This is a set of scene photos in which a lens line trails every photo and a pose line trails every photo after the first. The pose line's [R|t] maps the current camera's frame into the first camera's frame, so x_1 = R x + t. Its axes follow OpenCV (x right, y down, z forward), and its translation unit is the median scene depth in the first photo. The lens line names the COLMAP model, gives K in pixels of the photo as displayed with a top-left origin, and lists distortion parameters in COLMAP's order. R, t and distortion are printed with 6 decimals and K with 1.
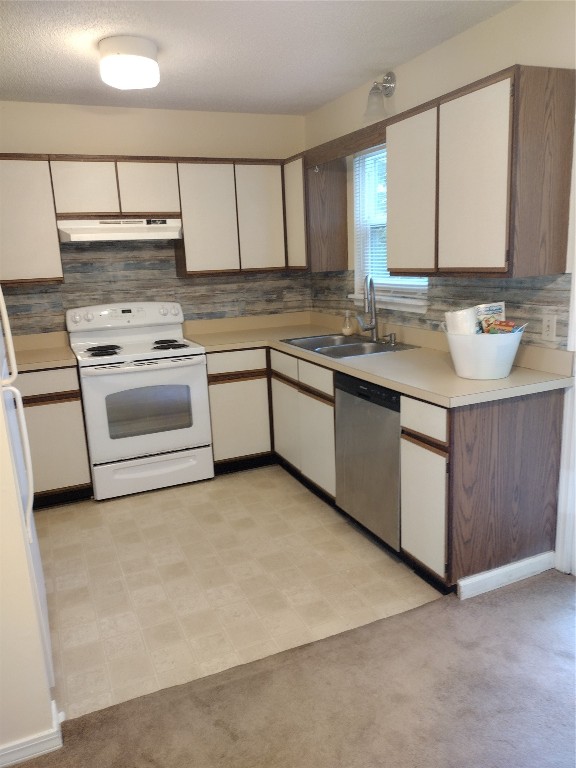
lens RADIAL K [[560.0, 0, 288.0], [0, 560.0, 384.0], [0, 0, 1]] dist [-0.005208, -0.008530]
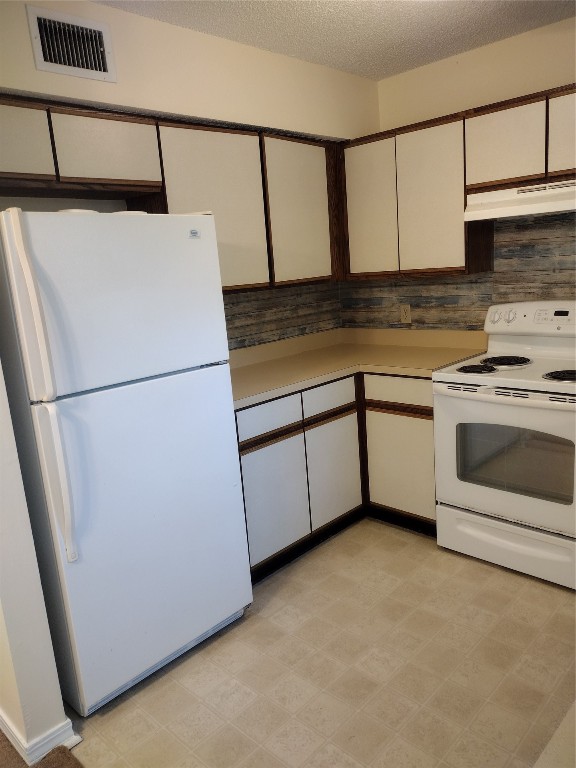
lens RADIAL K [[560.0, 0, 288.0], [0, 560.0, 384.0], [0, 0, 1]] dist [-0.005208, -0.008530]
pose [[0.398028, 0.202484, -0.894748, 0.229714], [-0.151405, 0.976461, 0.153623, -0.102021], [0.904793, 0.074323, 0.419316, 0.411856]]
